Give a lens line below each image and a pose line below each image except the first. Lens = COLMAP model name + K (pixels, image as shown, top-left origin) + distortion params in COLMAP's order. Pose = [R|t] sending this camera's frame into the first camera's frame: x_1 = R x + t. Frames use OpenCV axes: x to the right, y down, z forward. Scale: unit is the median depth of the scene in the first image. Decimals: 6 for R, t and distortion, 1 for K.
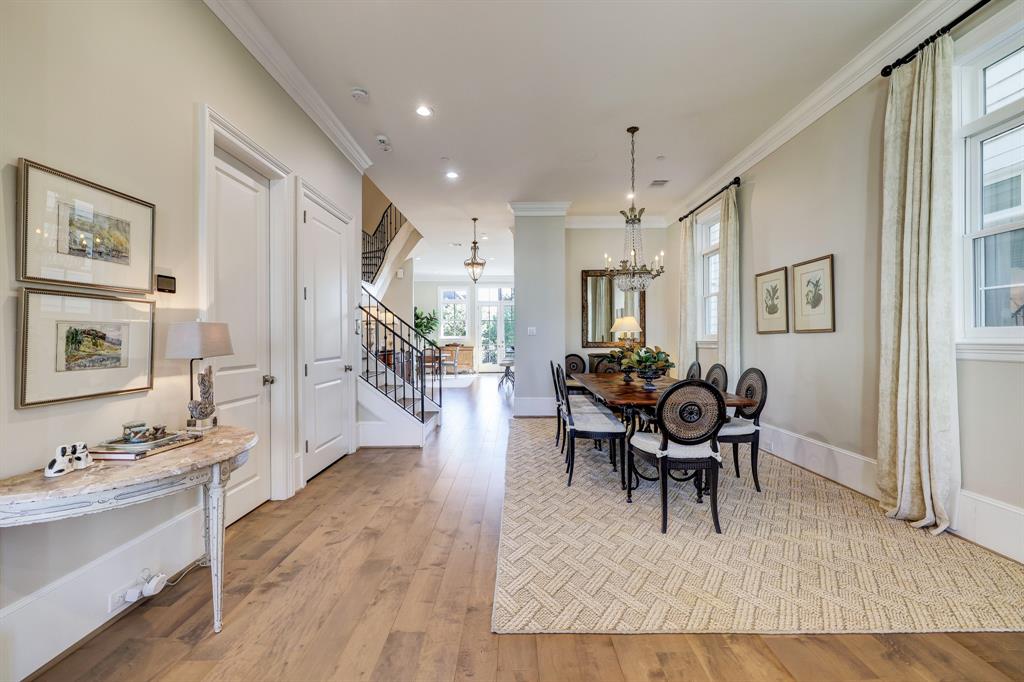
lens RADIAL K [[409.2, 0, 512.0], [0, 409.2, 341.0], [0, 0, 1]] dist [0.002871, 0.000375]
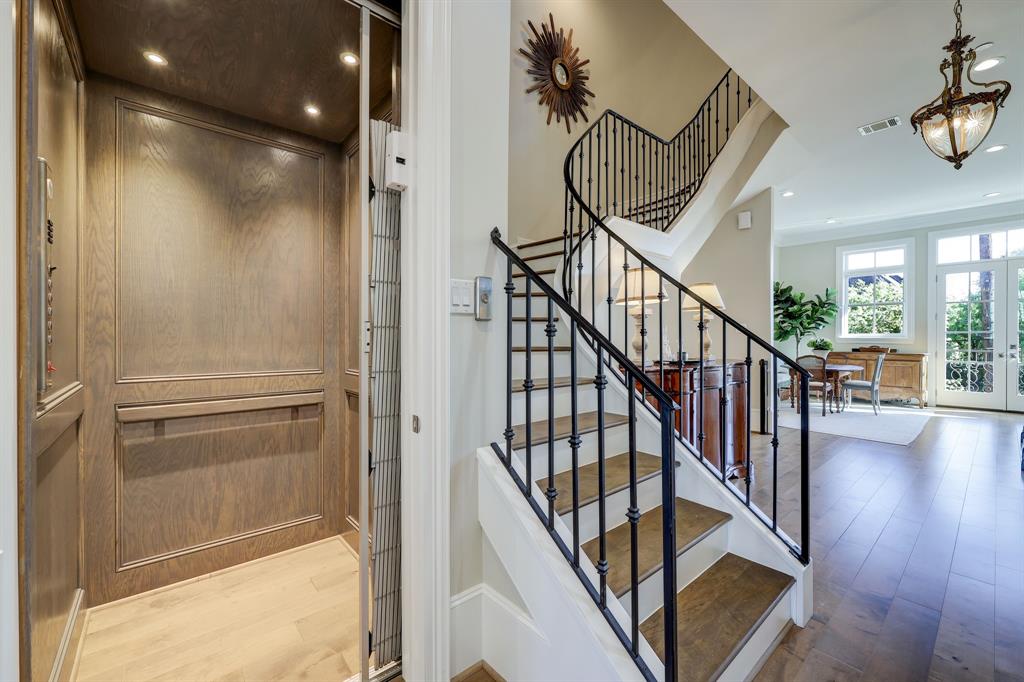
lens RADIAL K [[409.2, 0, 512.0], [0, 409.2, 341.0], [0, 0, 1]] dist [0.002871, 0.000375]
pose [[0.649110, 0.009115, -0.760640, -0.039127], [-0.007710, 0.999956, 0.005403, -0.001169], [0.760656, 0.002358, 0.649151, 0.290895]]
